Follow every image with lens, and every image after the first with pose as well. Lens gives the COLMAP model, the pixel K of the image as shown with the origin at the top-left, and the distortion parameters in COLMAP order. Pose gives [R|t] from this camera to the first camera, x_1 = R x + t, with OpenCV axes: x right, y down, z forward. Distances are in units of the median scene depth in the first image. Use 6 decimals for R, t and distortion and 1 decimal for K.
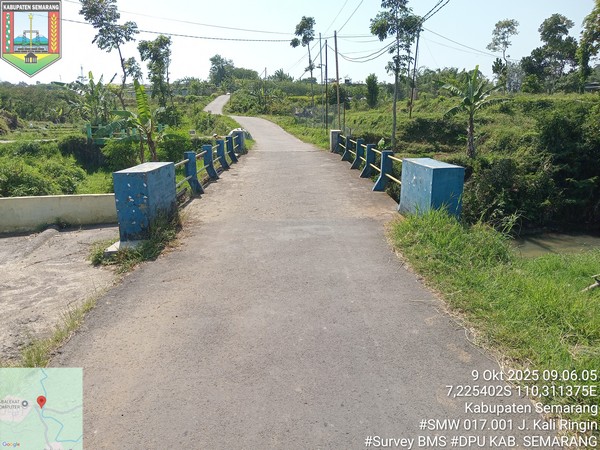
lens RADIAL K [[452.4, 0, 300.3], [0, 452.4, 224.4], [0, 0, 1]] dist [-0.019593, -0.008088]
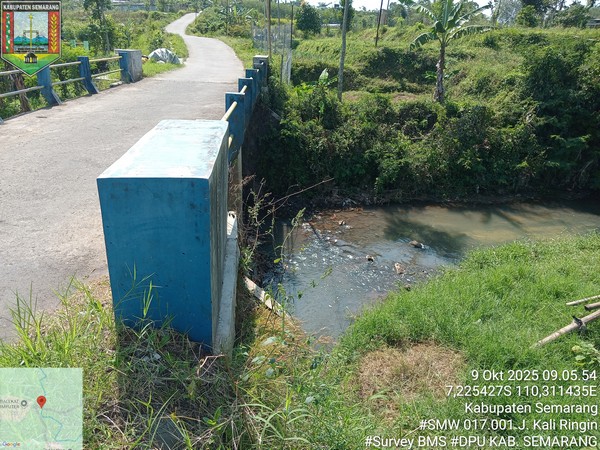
lens RADIAL K [[452.4, 0, 299.5], [0, 452.4, 225.5], [0, 0, 1]] dist [-0.019593, -0.008088]
pose [[0.998509, 0.039203, 0.037979, 0.109920], [-0.044412, 0.988022, 0.147782, -0.037597], [-0.031731, -0.149249, 0.988290, 0.182502]]
